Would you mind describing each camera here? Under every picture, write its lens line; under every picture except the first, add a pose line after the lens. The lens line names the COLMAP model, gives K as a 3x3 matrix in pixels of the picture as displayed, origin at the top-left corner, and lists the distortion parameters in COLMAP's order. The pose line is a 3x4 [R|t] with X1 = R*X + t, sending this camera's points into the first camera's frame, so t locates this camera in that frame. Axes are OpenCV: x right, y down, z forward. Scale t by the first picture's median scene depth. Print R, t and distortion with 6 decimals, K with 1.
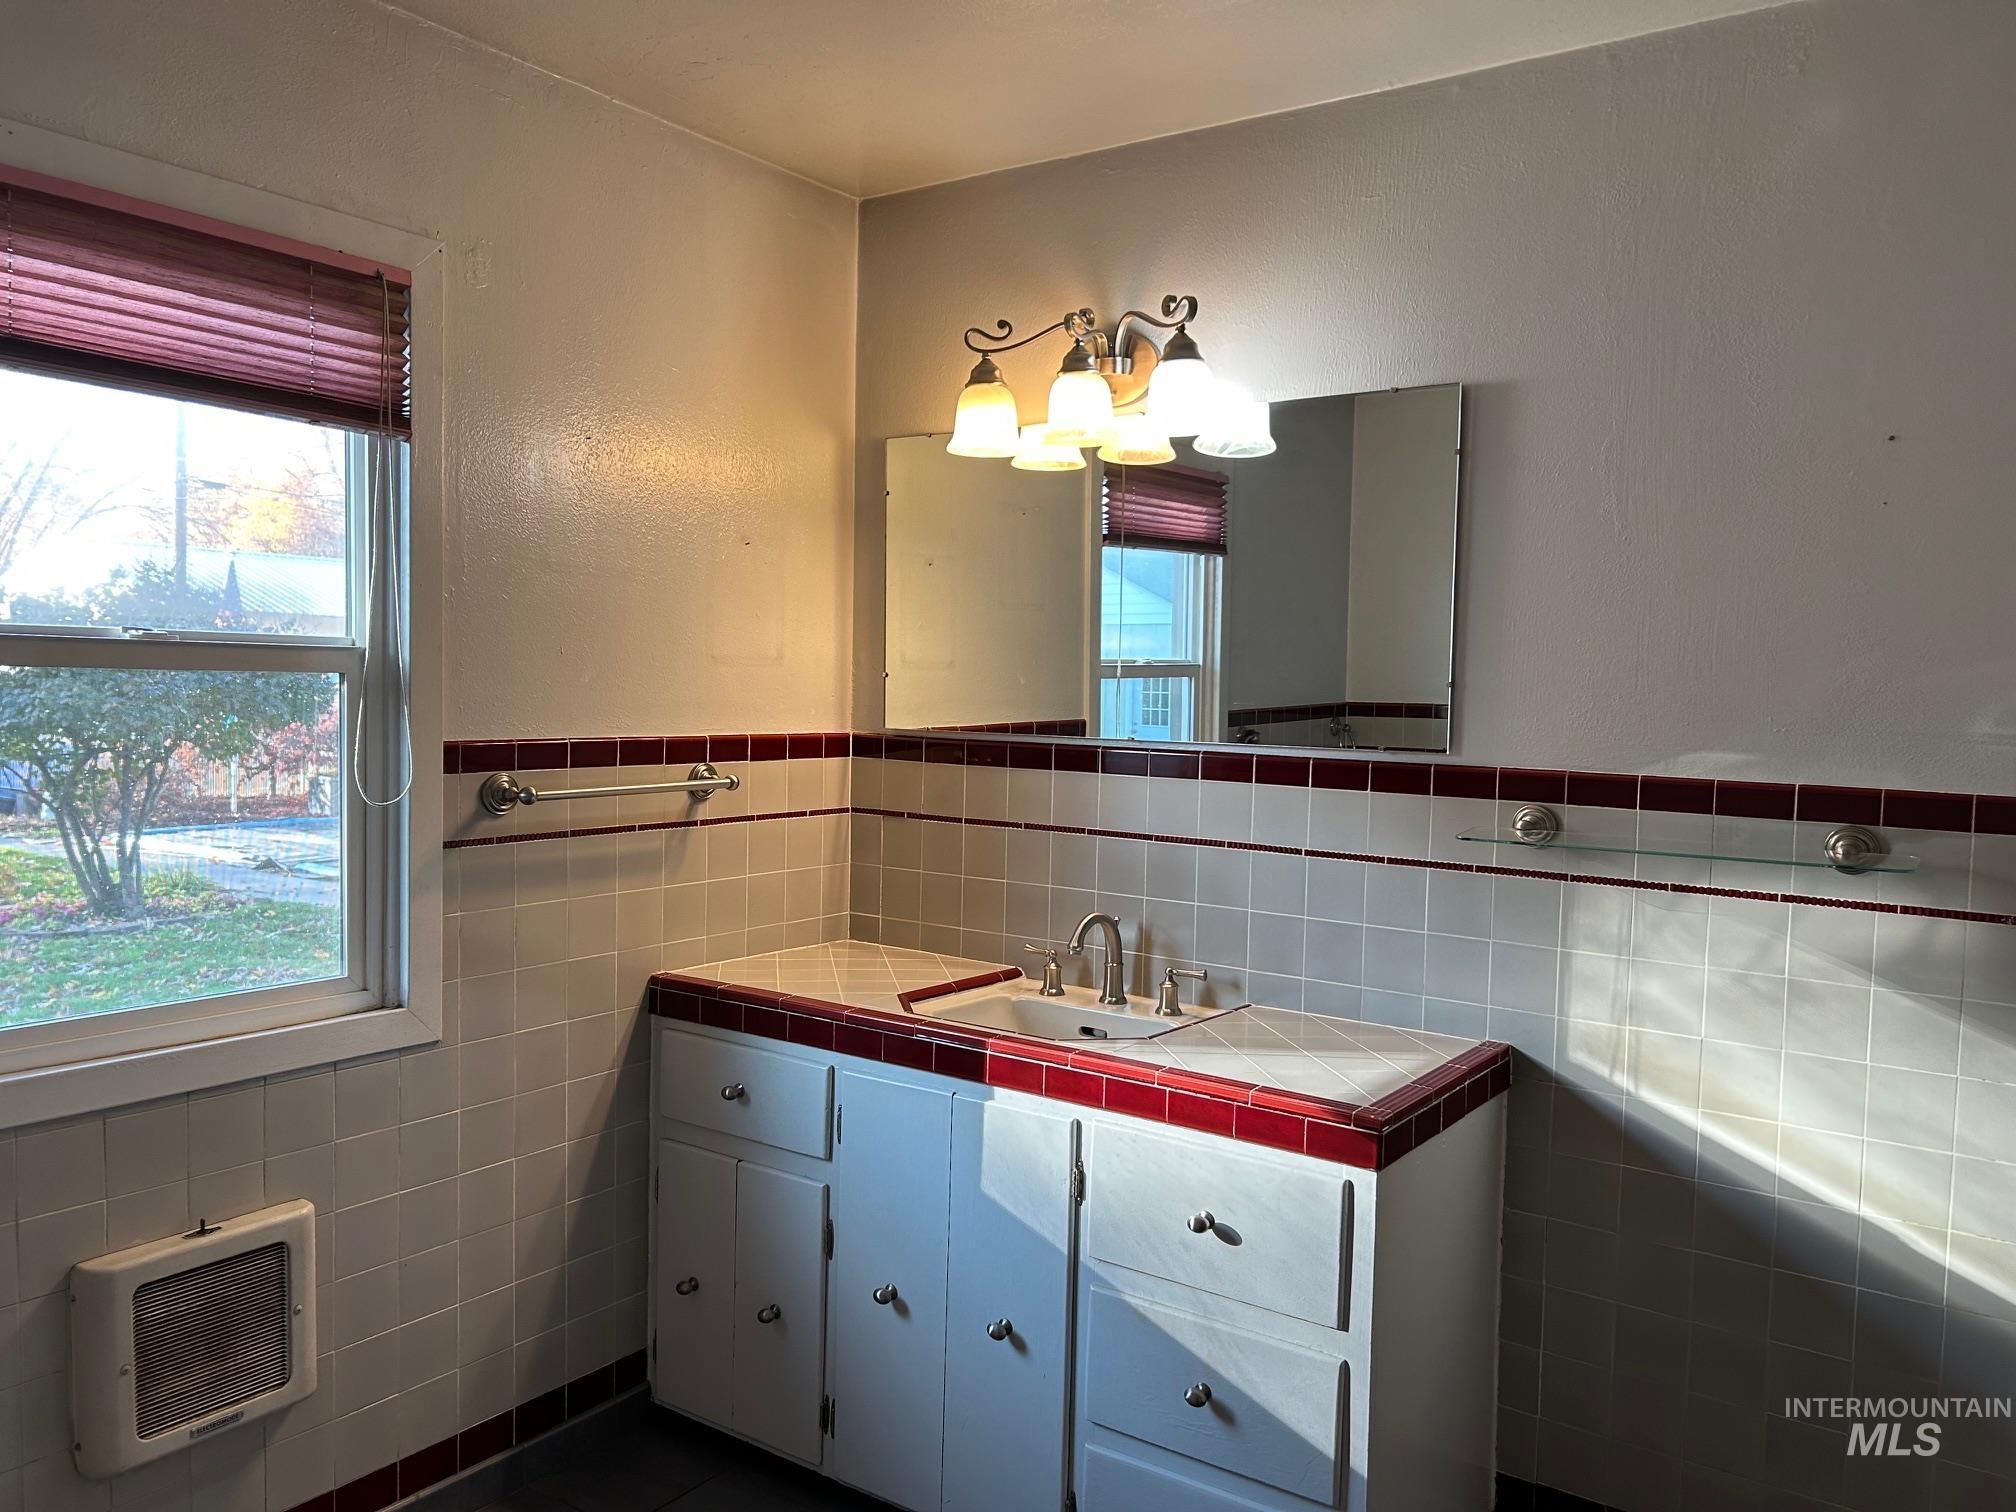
lens RADIAL K [[1537.4, 0, 1020.9], [0, 1537.4, 761.0], [0, 0, 1]] dist [0.071347, -0.038298]
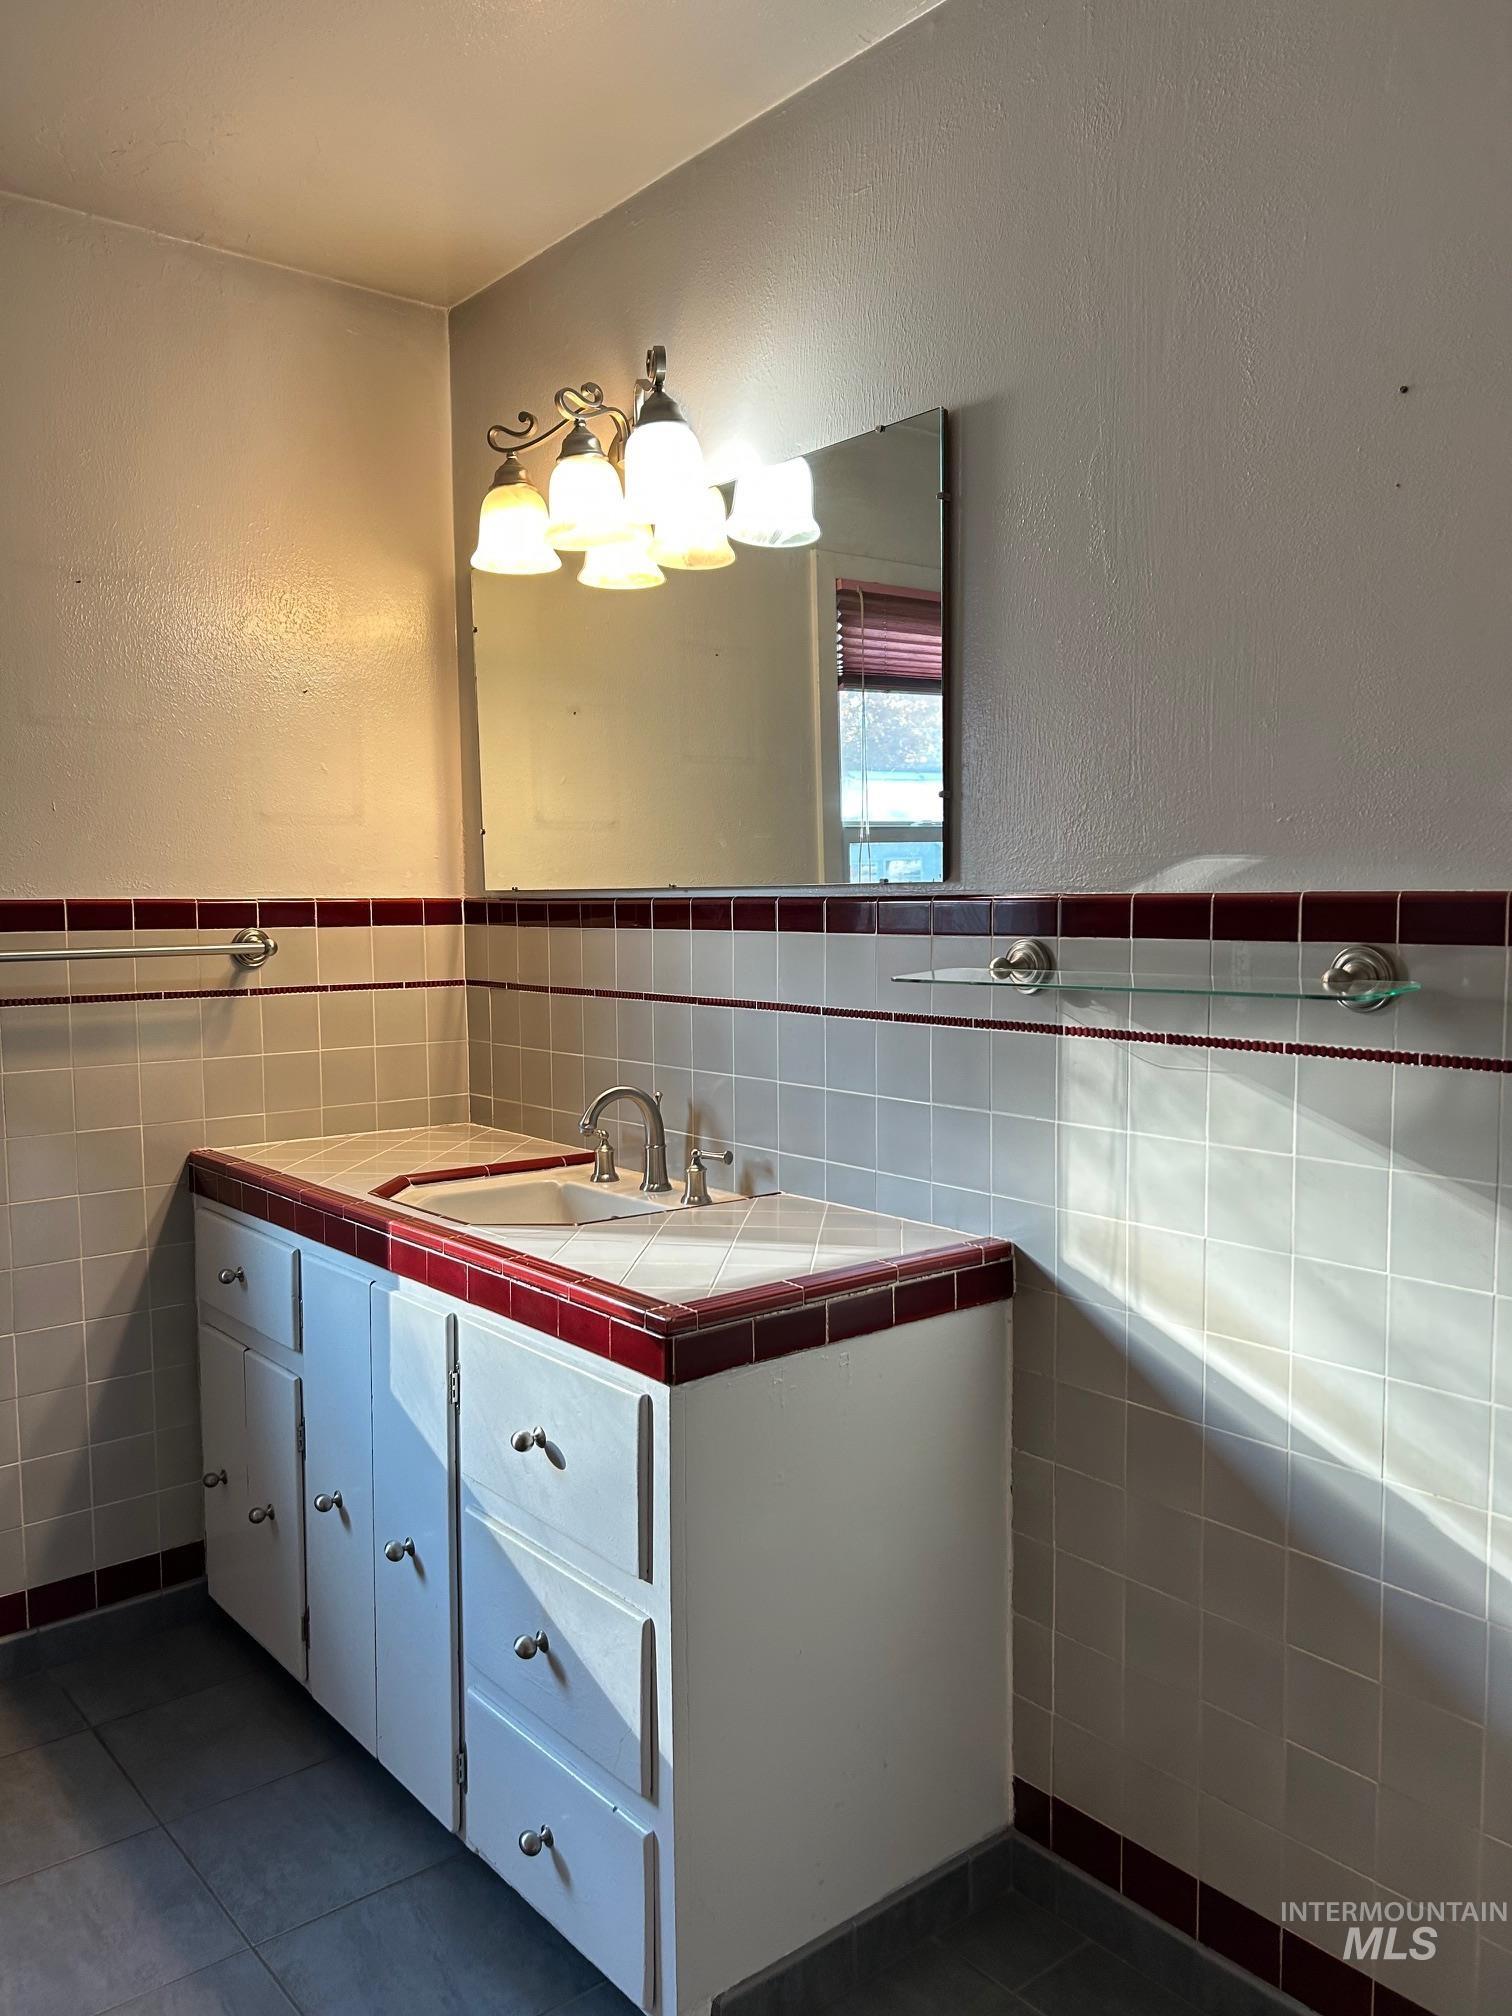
lens RADIAL K [[1537.4, 0, 753.0], [0, 1537.4, 1014.0], [0, 0, 1]] dist [0.071347, -0.038298]
pose [[0.961178, -0.011137, -0.275705, 0.382228], [0.016611, 0.999708, 0.017526, 0.046648], [0.275429, -0.021426, 0.961083, 0.195860]]
